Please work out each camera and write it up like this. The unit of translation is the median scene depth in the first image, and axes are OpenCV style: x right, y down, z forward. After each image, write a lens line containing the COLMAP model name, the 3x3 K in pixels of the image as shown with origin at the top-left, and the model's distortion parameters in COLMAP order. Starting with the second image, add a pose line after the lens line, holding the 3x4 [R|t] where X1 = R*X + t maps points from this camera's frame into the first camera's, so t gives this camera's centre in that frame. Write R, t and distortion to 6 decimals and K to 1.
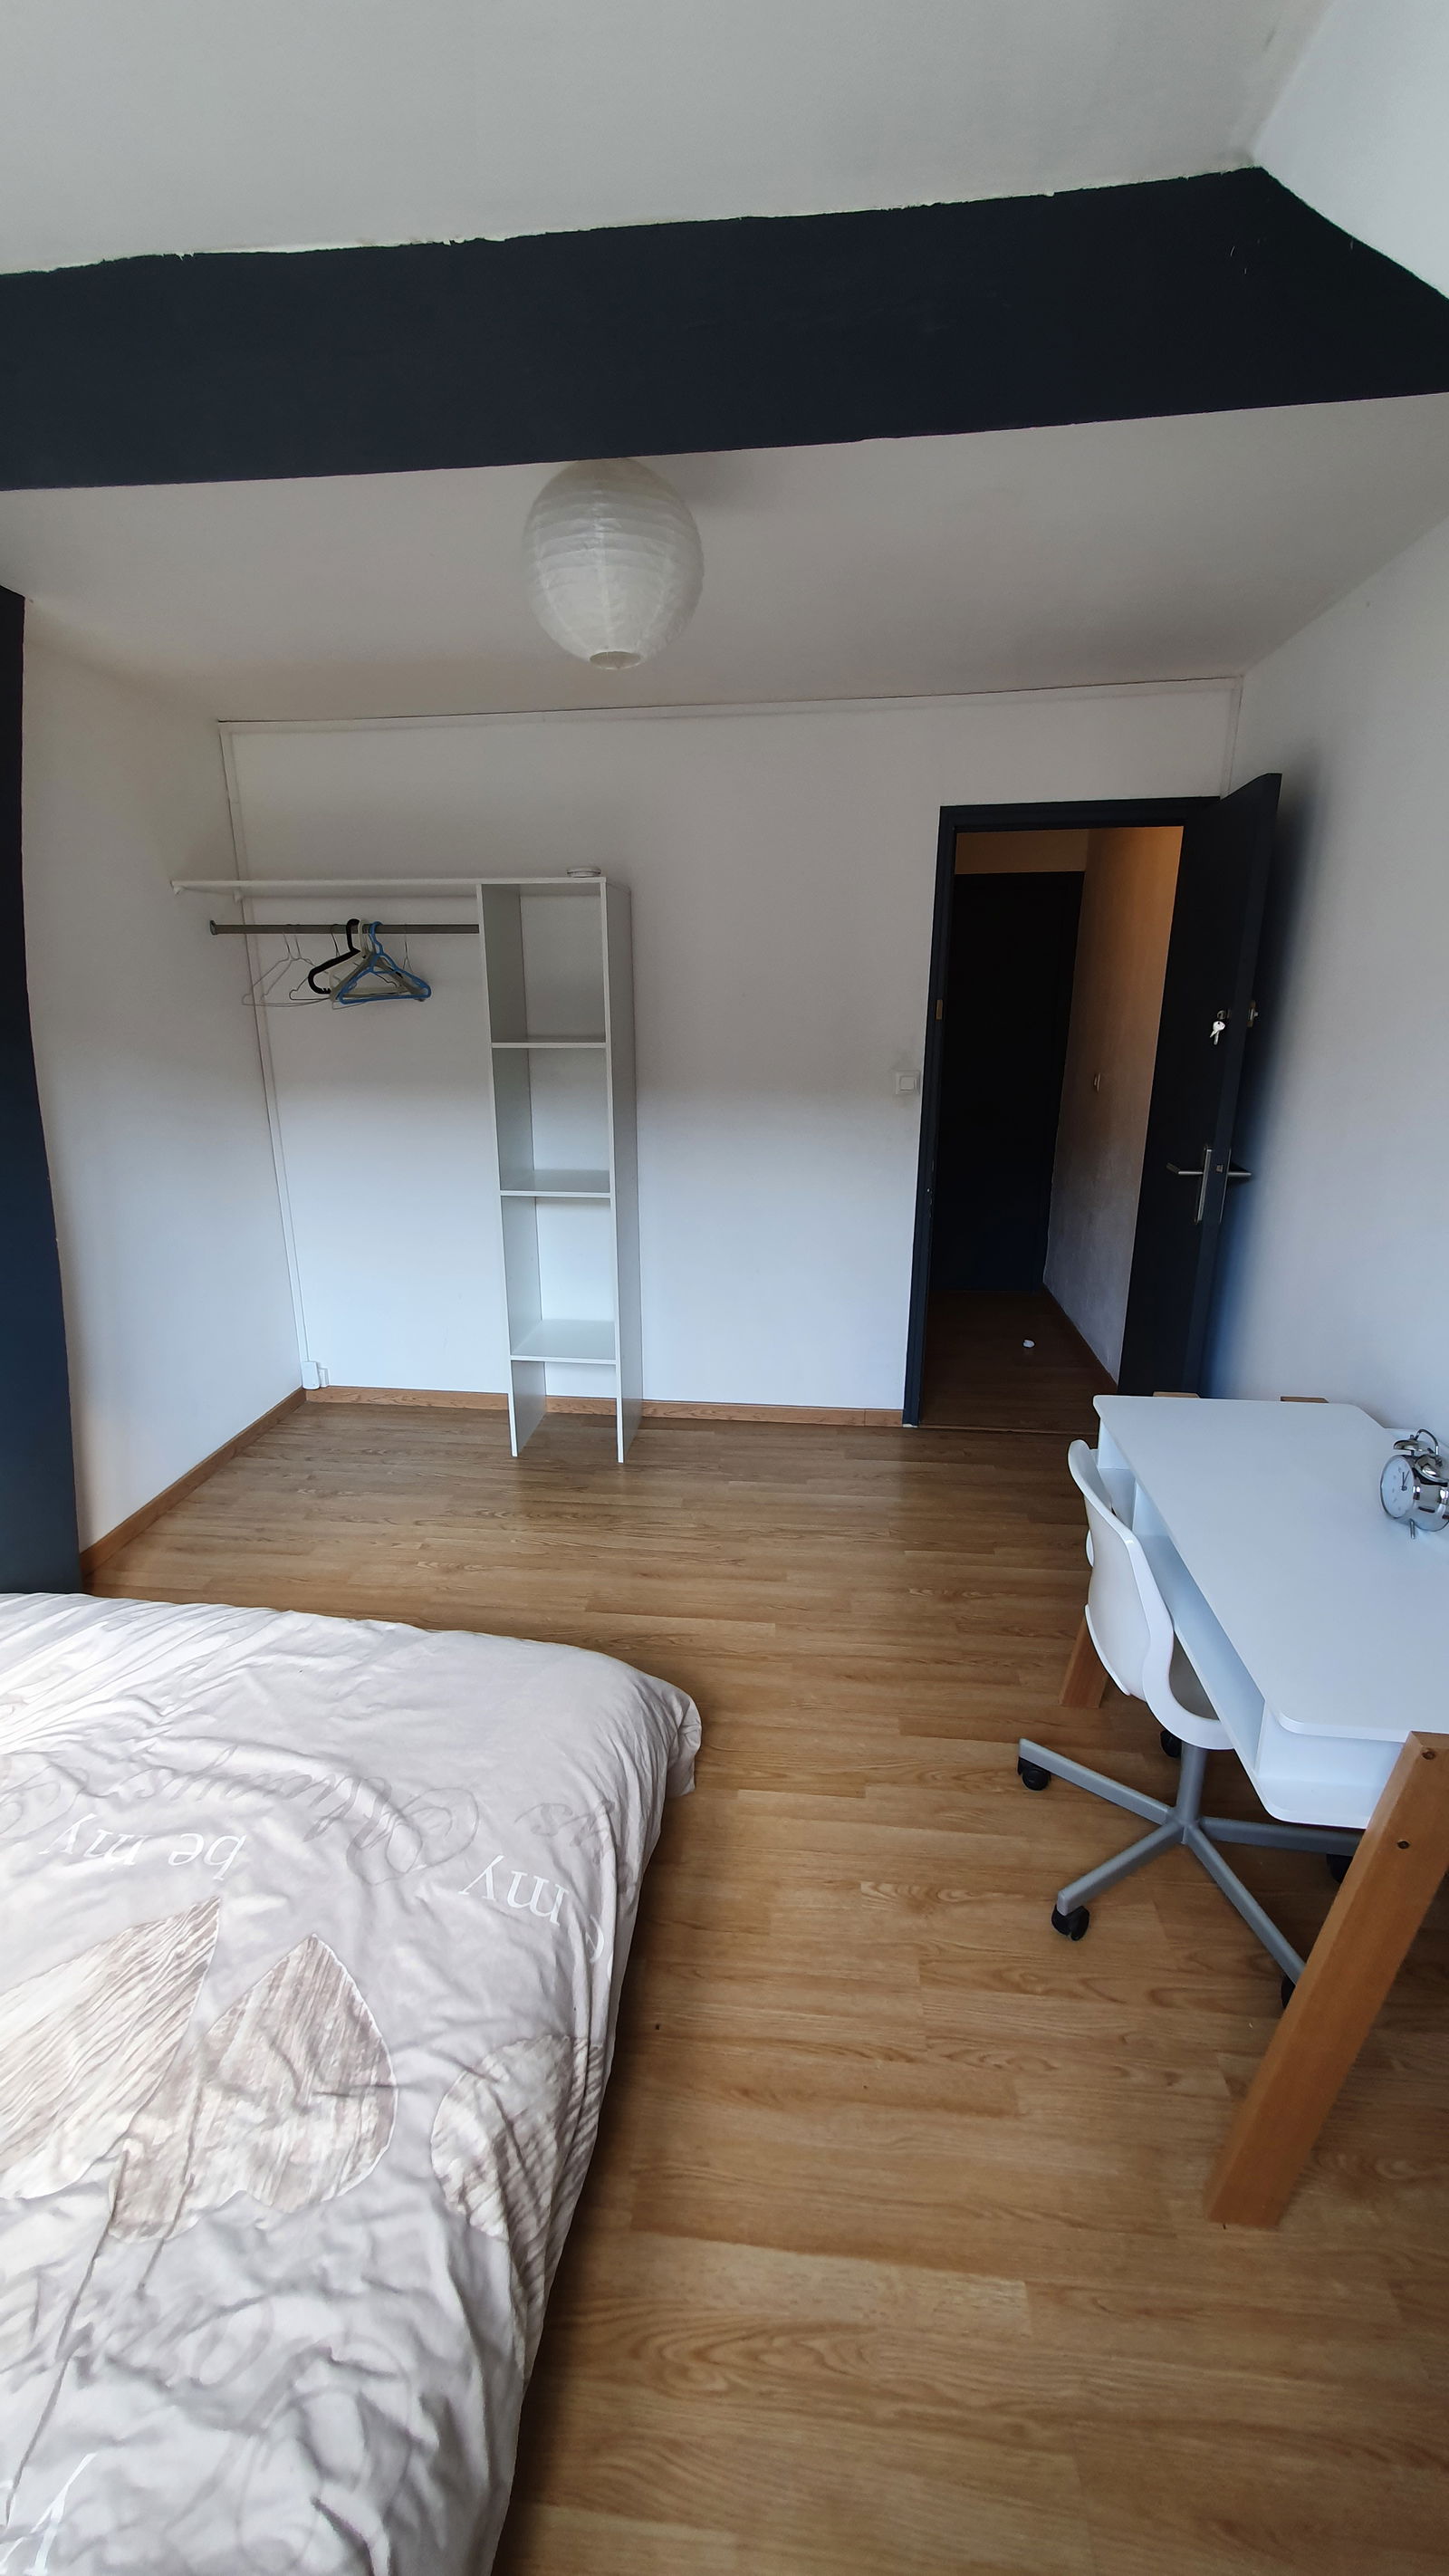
lens RADIAL K [[1013.4, 0, 724.5], [0, 1013.4, 1288.0], [0, 0, 1]] dist [0.001667, 0.000126]
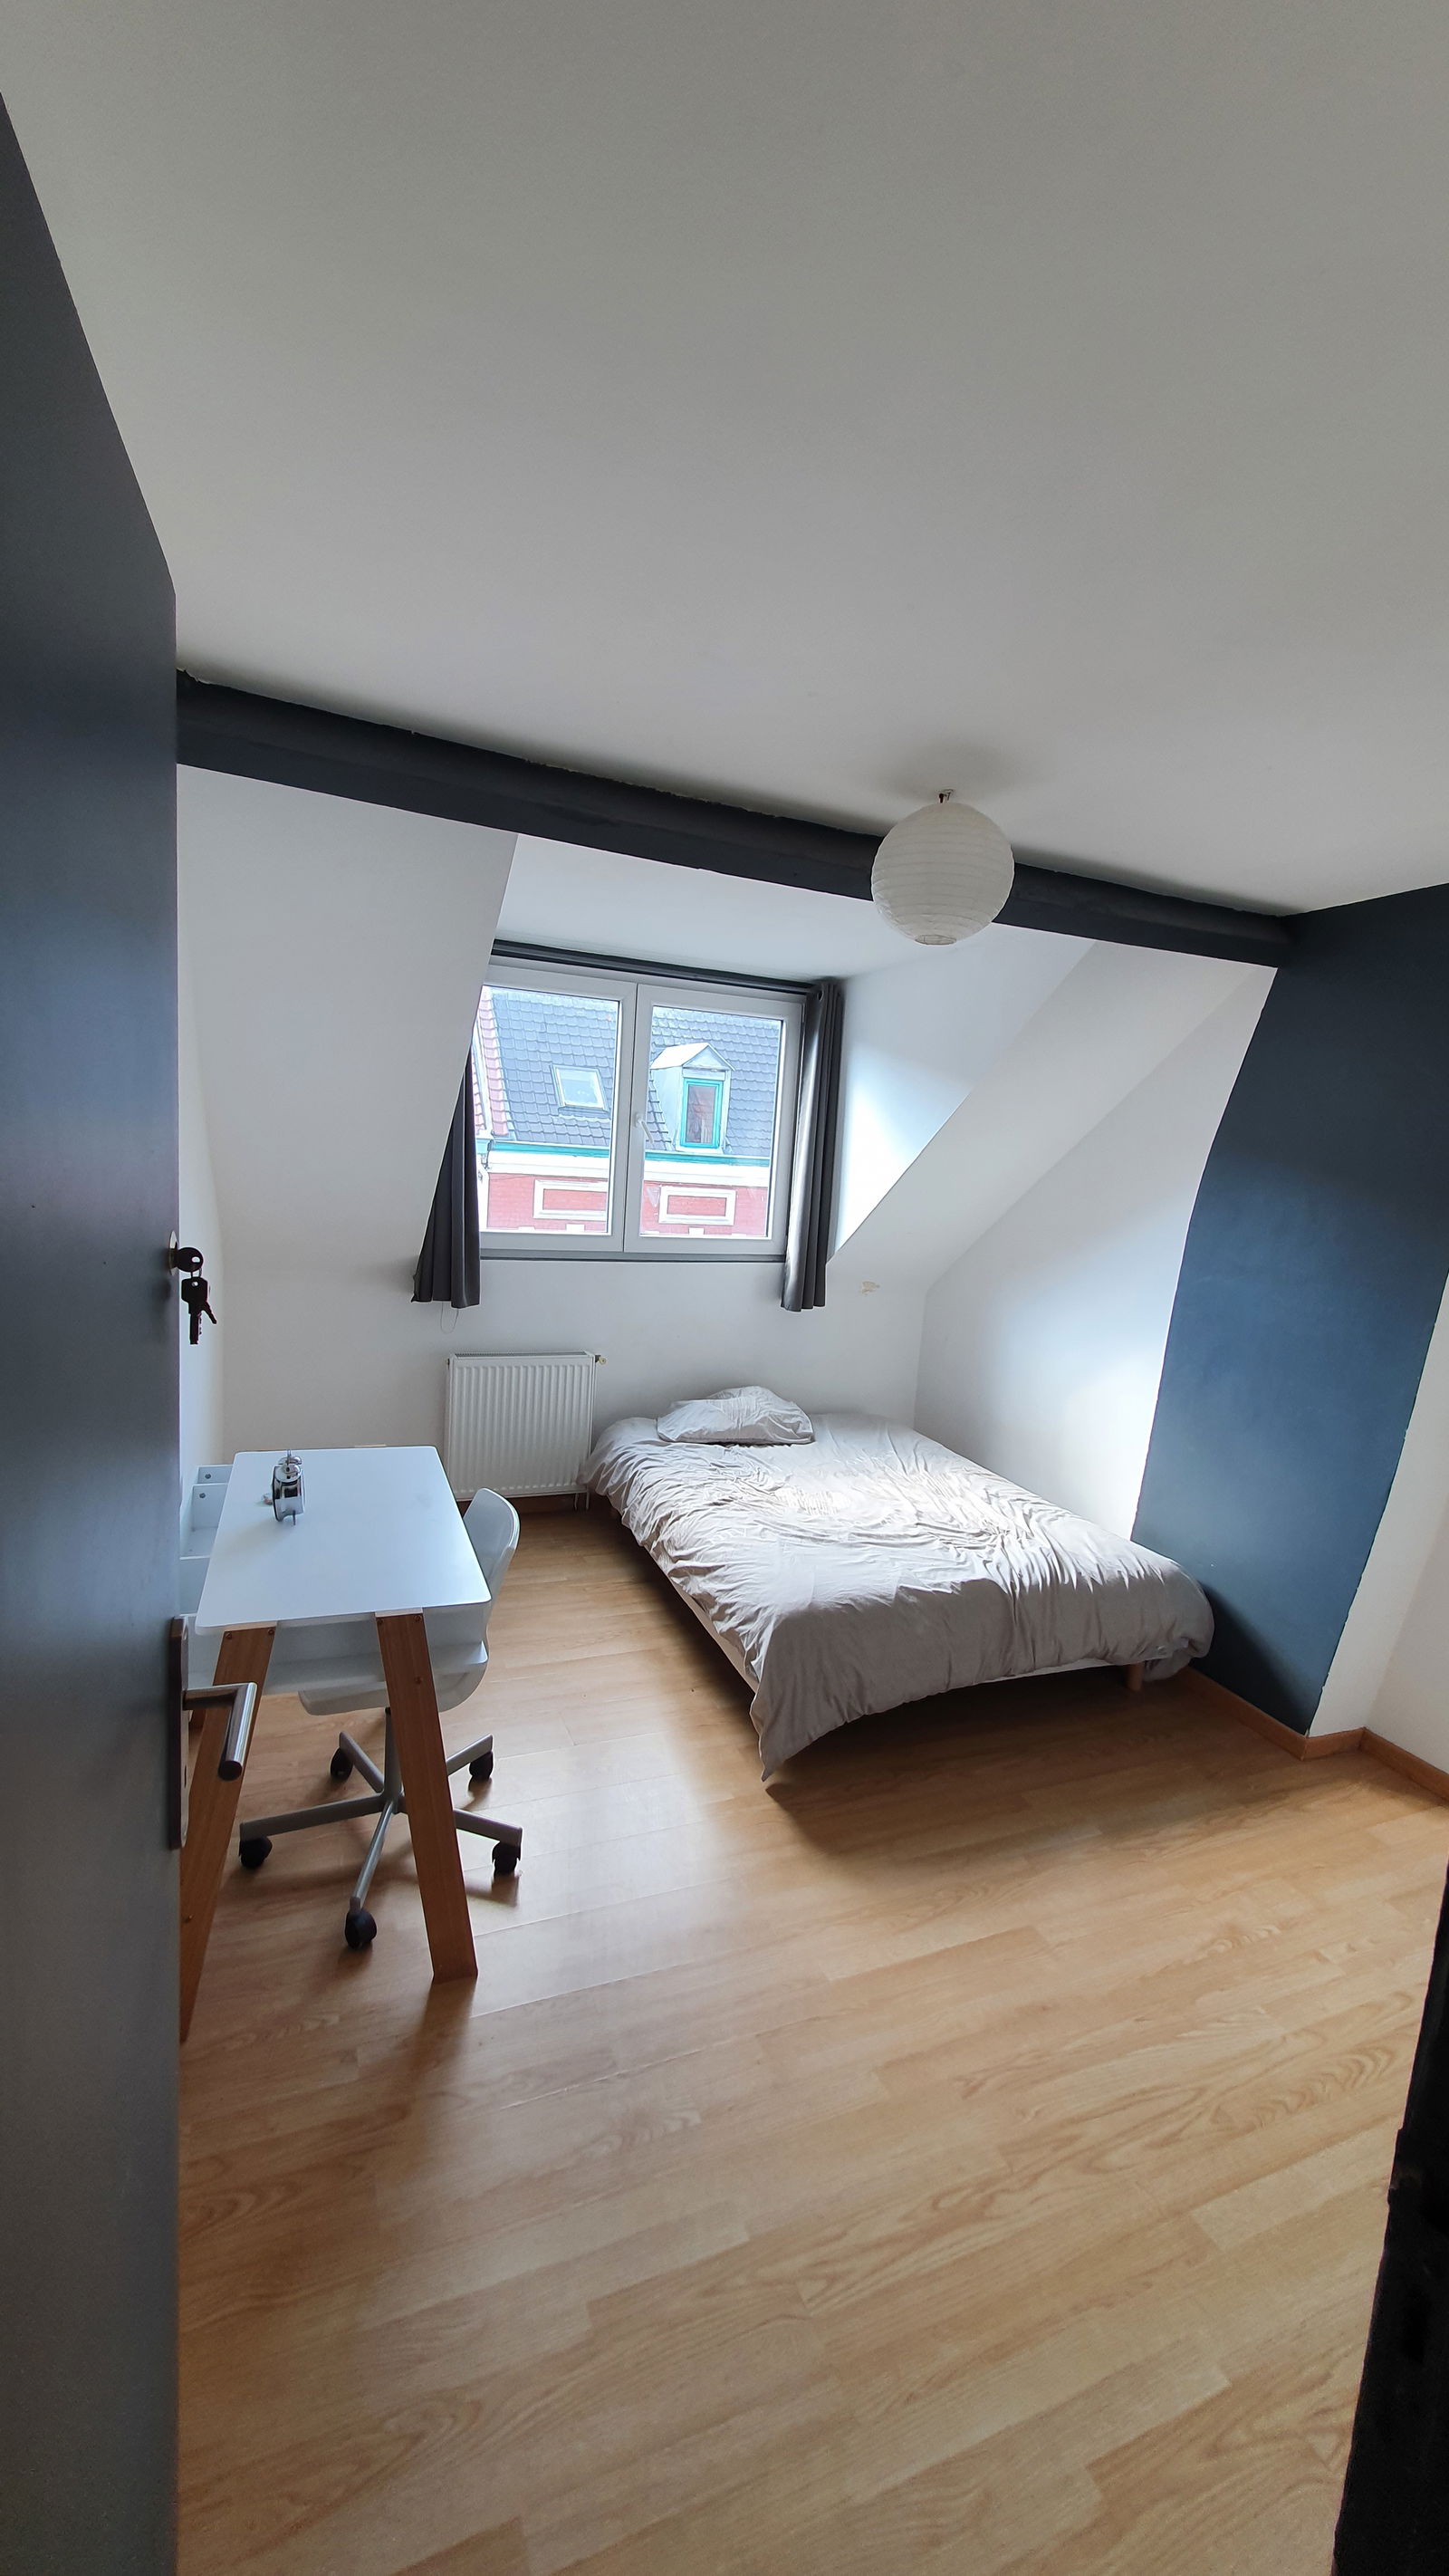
lens RADIAL K [[1013.4, 0, 724.5], [0, 1013.4, 1288.0], [0, 0, 1]] dist [0.001667, 0.000126]
pose [[-0.869109, 0.013214, -0.494445, 0.443700], [-0.203251, 0.901803, 0.381365, -0.381130], [0.450931, 0.431944, -0.781079, 1.198001]]
